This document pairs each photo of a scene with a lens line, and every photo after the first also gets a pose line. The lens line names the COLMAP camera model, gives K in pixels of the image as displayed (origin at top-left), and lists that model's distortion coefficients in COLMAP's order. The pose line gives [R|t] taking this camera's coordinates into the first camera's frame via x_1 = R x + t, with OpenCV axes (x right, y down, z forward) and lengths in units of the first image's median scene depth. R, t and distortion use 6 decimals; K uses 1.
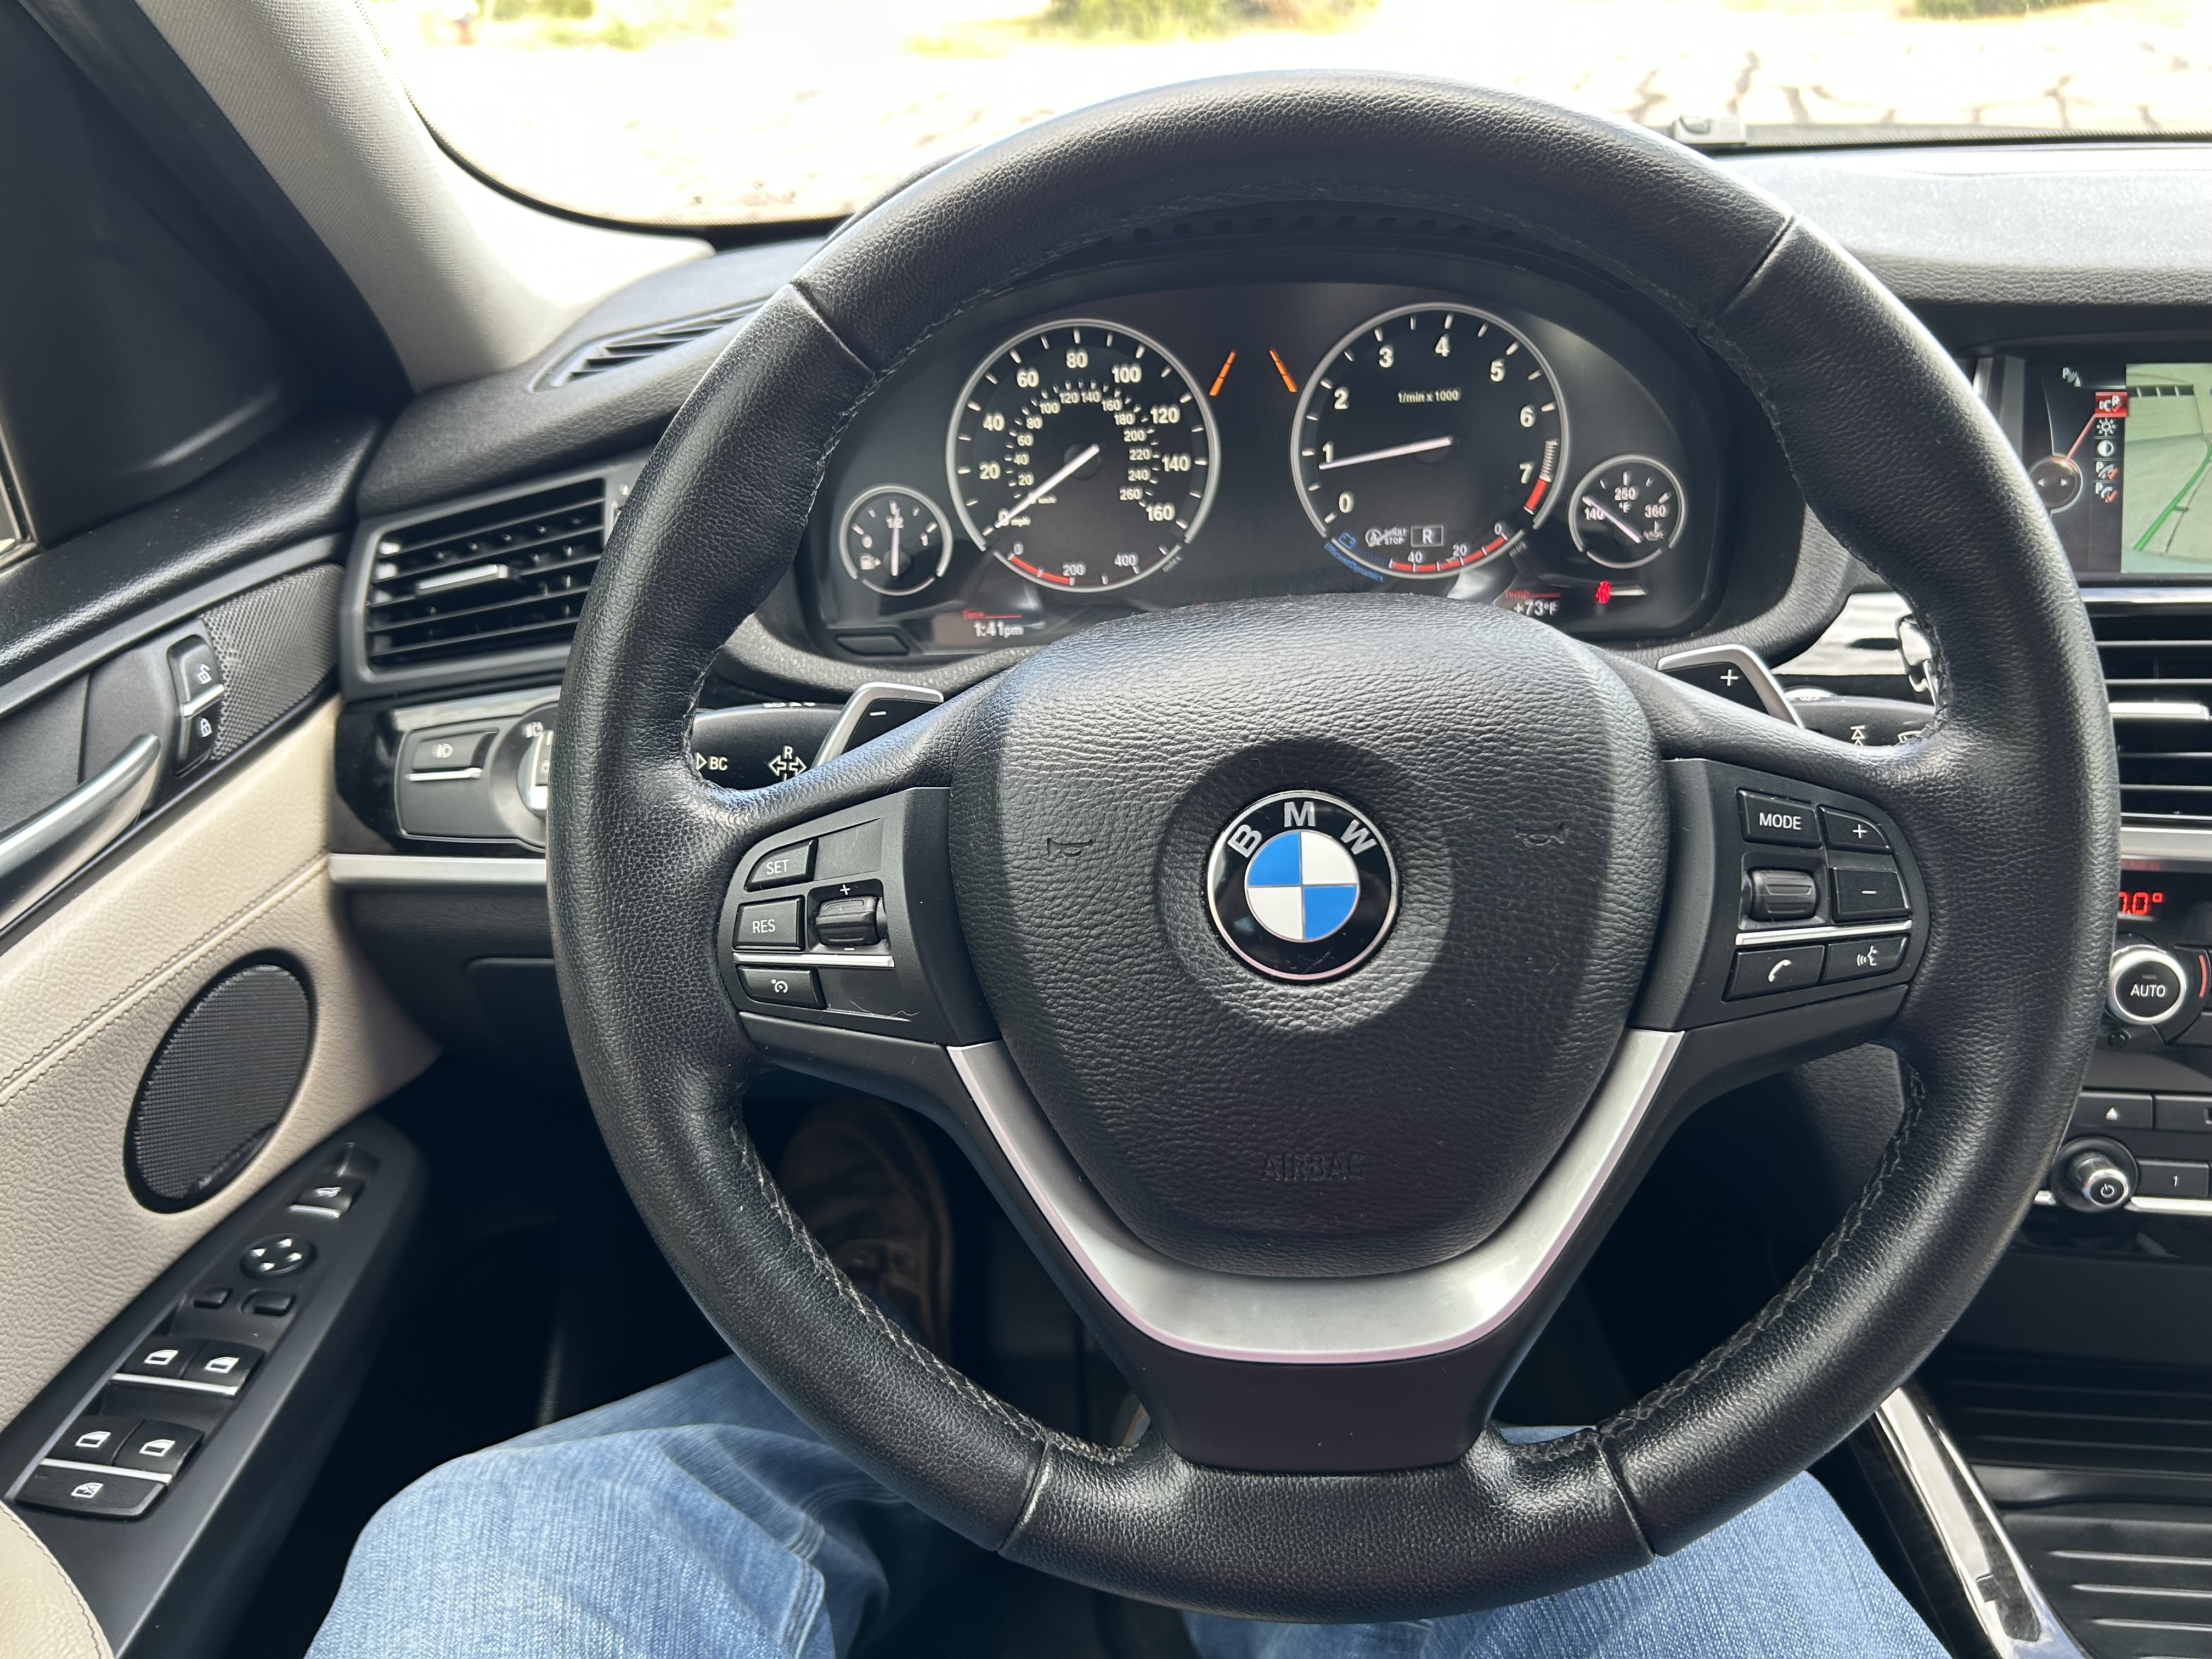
lens RADIAL K [[1669.4, 0, 1104.7], [0, 1669.4, 820.6], [0, 0, 1]] dist [-0.005023, 0.001747]
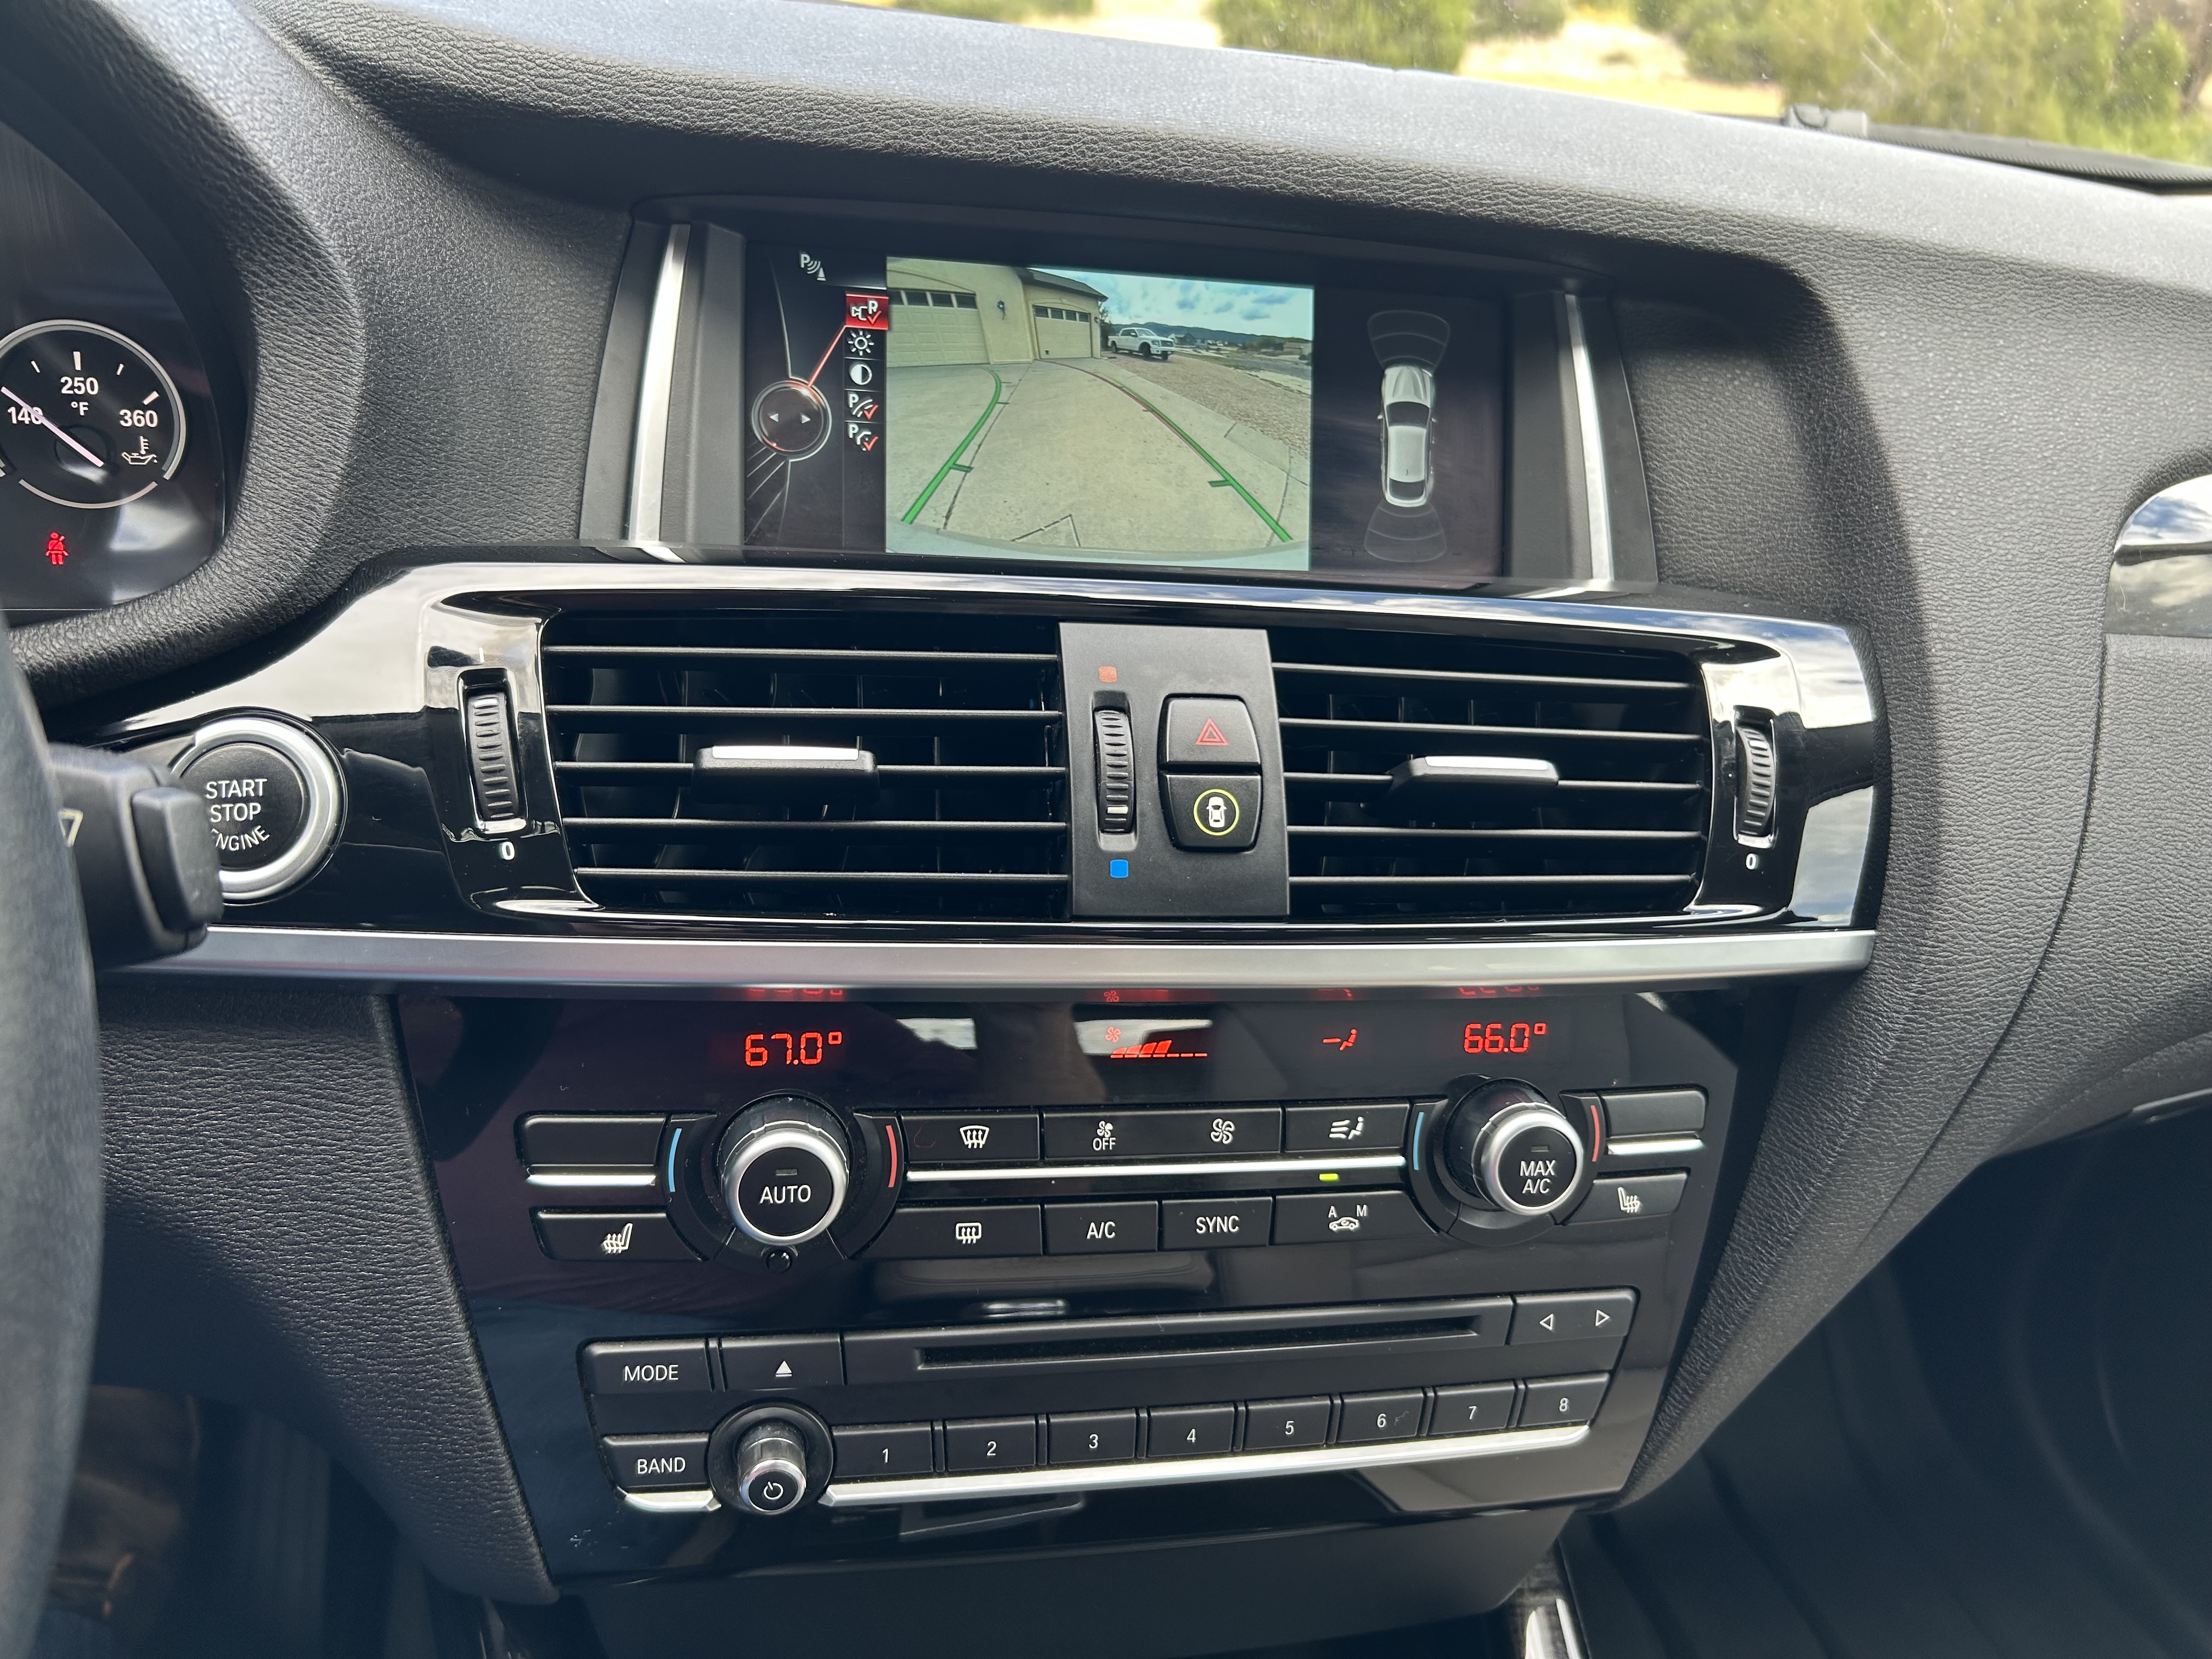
lens RADIAL K [[1669.4, 0, 1106.4], [0, 1669.4, 835.2], [0, 0, 1]] dist [-0.005023, 0.001747]
pose [[0.938802, -0.011943, 0.344250, 0.455693], [0.011302, 0.999929, 0.003870, -0.032030], [-0.344271, 0.000258, 0.938870, 0.310166]]
